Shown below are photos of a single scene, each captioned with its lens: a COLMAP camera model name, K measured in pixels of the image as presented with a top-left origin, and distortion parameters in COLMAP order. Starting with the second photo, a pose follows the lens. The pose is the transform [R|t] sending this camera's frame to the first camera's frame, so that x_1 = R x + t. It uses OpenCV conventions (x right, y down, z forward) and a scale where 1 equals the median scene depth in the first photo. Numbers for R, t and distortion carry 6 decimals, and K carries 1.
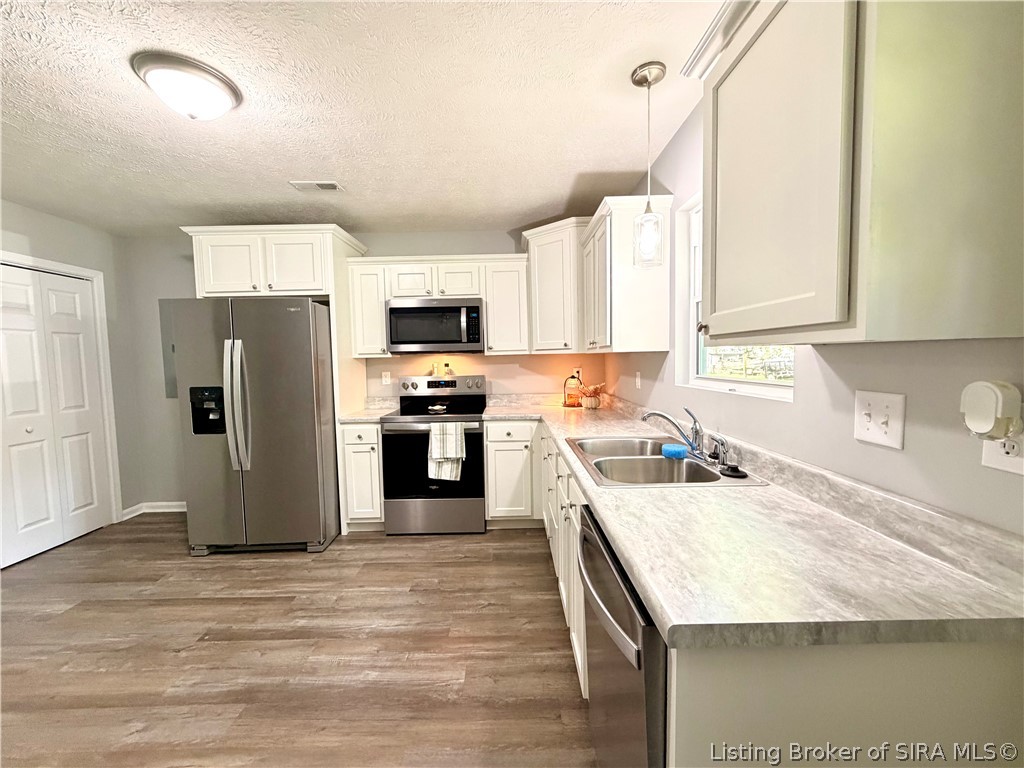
lens RADIAL K [[408.9, 0, 509.2], [0, 408.9, 384.0], [0, 0, 1]] dist [-0.000059, 0.000450]
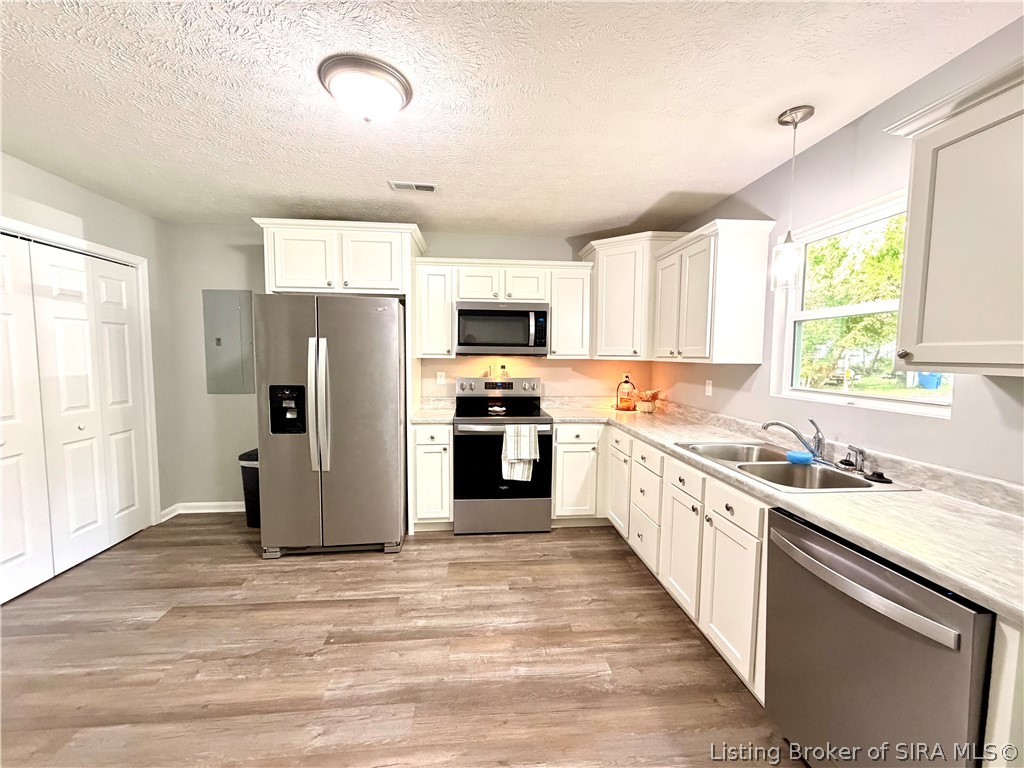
lens RADIAL K [[408.9, 0, 509.2], [0, 408.9, 384.0], [0, 0, 1]] dist [-0.000059, 0.000450]
pose [[0.995512, 0.022470, 0.091933, -0.297670], [-0.023282, 0.999699, 0.007769, -0.015633], [-0.091731, -0.009874, 0.995735, -0.017226]]
